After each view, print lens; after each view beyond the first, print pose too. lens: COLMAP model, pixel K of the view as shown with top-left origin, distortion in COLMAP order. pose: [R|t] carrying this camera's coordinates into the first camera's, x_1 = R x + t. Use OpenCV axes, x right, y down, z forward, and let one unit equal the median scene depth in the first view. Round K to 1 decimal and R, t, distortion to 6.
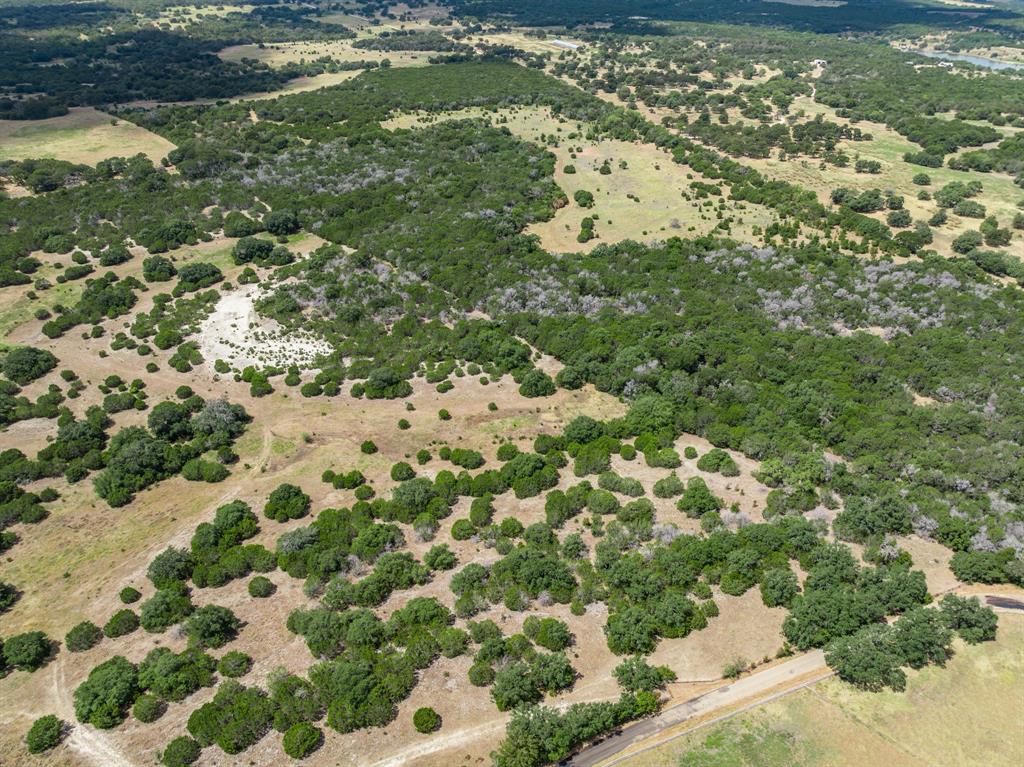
lens RADIAL K [[719.9, 0, 512.0], [0, 719.9, 383.5], [0, 0, 1]] dist [-0.034893, 0.024180]
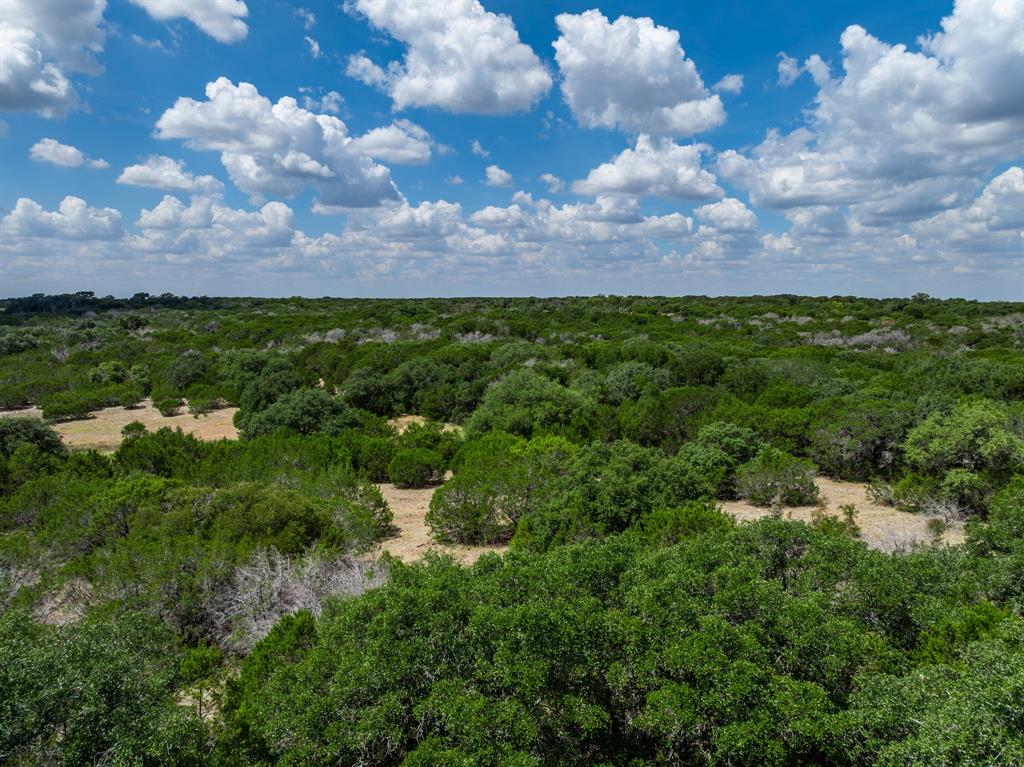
lens RADIAL K [[719.9, 0, 512.0], [0, 719.9, 383.5], [0, 0, 1]] dist [-0.034893, 0.024180]
pose [[0.999144, 0.002505, -0.041300, 0.220713], [-0.020024, 0.902764, -0.429670, 0.195926], [0.036208, 0.430129, 0.902041, 0.755768]]
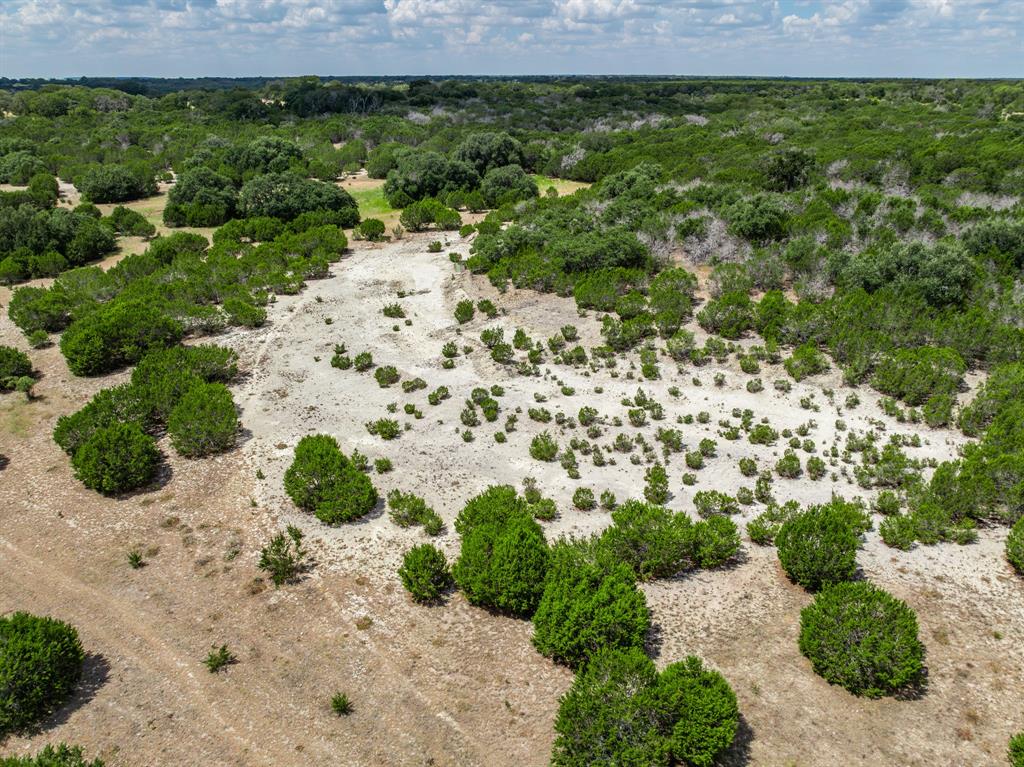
lens RADIAL K [[719.9, 0, 512.0], [0, 719.9, 383.5], [0, 0, 1]] dist [-0.034893, 0.024180]
pose [[0.987818, 0.058004, -0.144401, -0.431837], [-0.079303, 0.986040, -0.146413, -0.031189], [0.133892, 0.156081, 0.978627, 1.064516]]
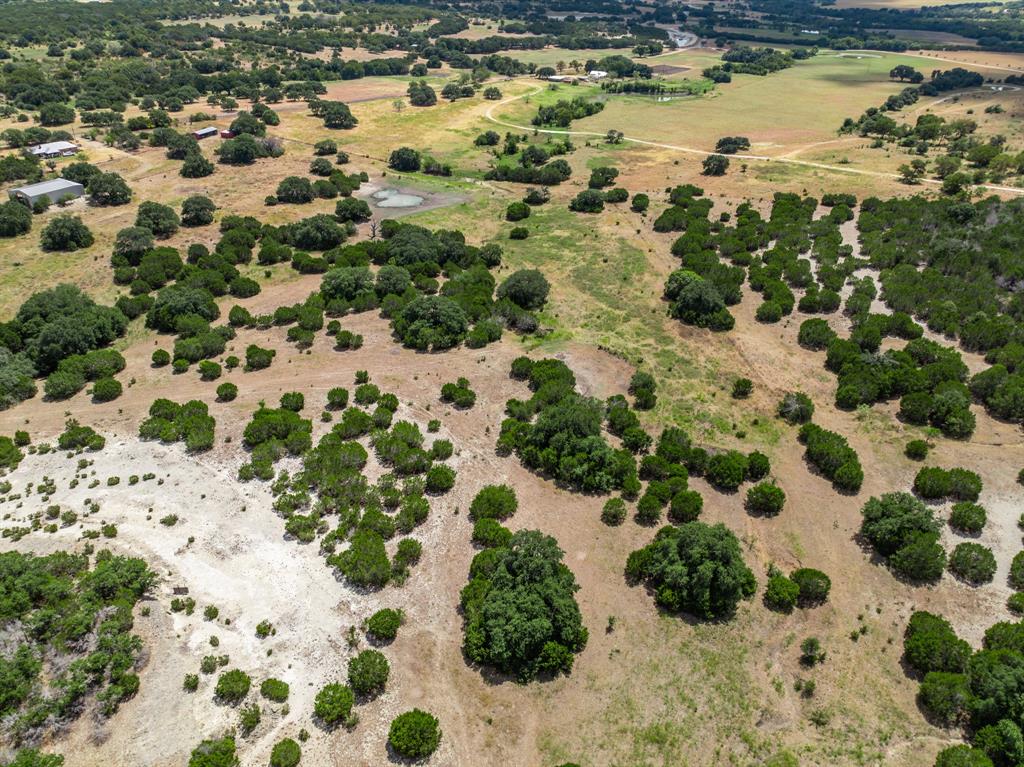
lens RADIAL K [[719.9, 0, 512.0], [0, 719.9, 383.5], [0, 0, 1]] dist [-0.034893, 0.024180]
pose [[-0.776489, 0.326646, -0.538858, -0.487943], [-0.343689, 0.497212, 0.796654, -0.658045], [0.528151, 0.803793, -0.273815, 1.588783]]
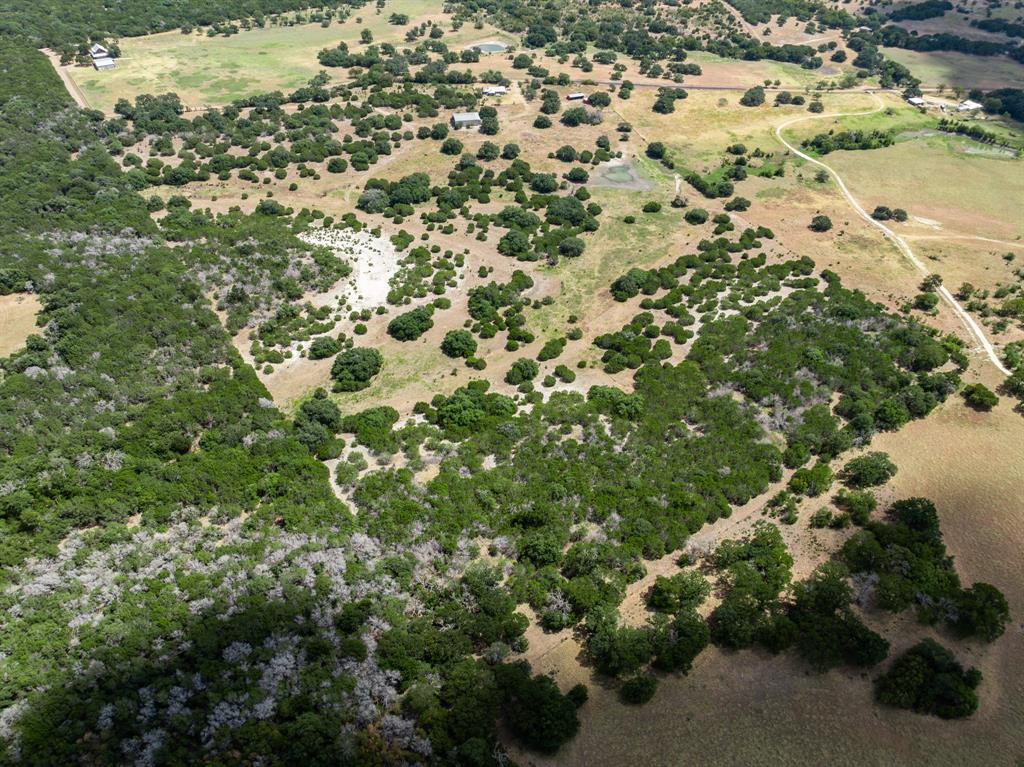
lens RADIAL K [[719.9, 0, 512.0], [0, 719.9, 383.5], [0, 0, 1]] dist [-0.034893, 0.024180]
pose [[-0.992756, -0.088606, 0.081143, -1.032971], [0.052804, 0.284869, 0.957111, -1.629627], [-0.107921, 0.954462, -0.278127, 2.096164]]
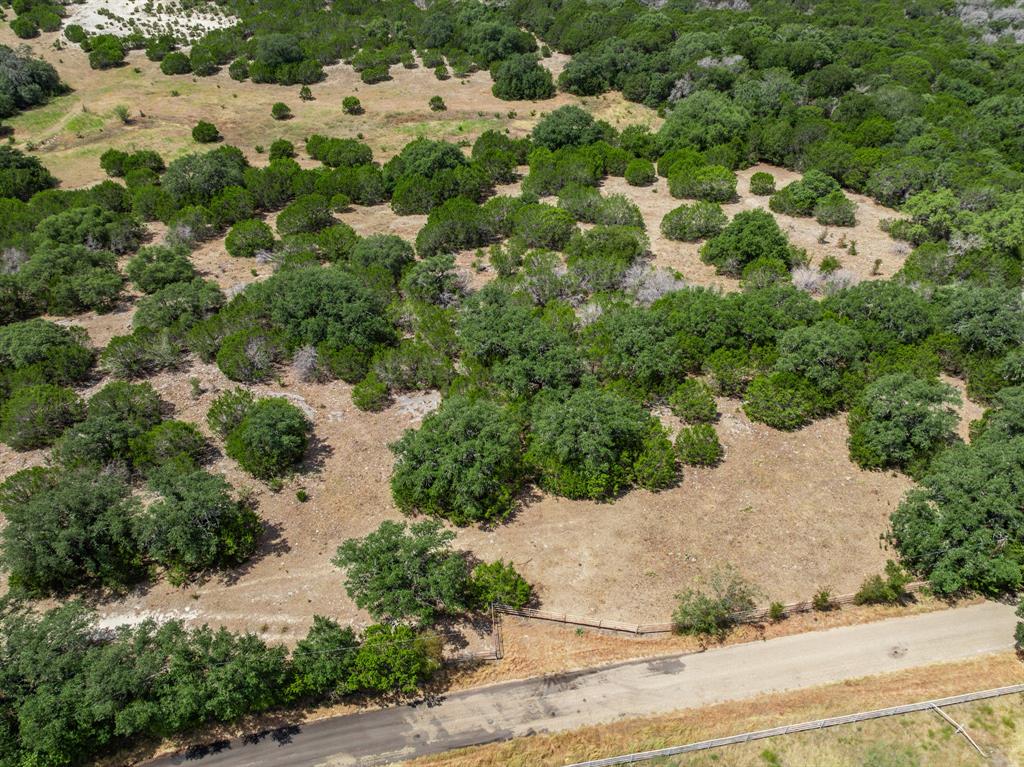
lens RADIAL K [[719.9, 0, 512.0], [0, 719.9, 383.5], [0, 0, 1]] dist [-0.034893, 0.024180]
pose [[0.978661, 0.139943, -0.150458, 0.177728], [-0.114416, 0.979349, 0.166687, 0.176374], [0.170678, -0.145916, 0.974463, 0.473377]]
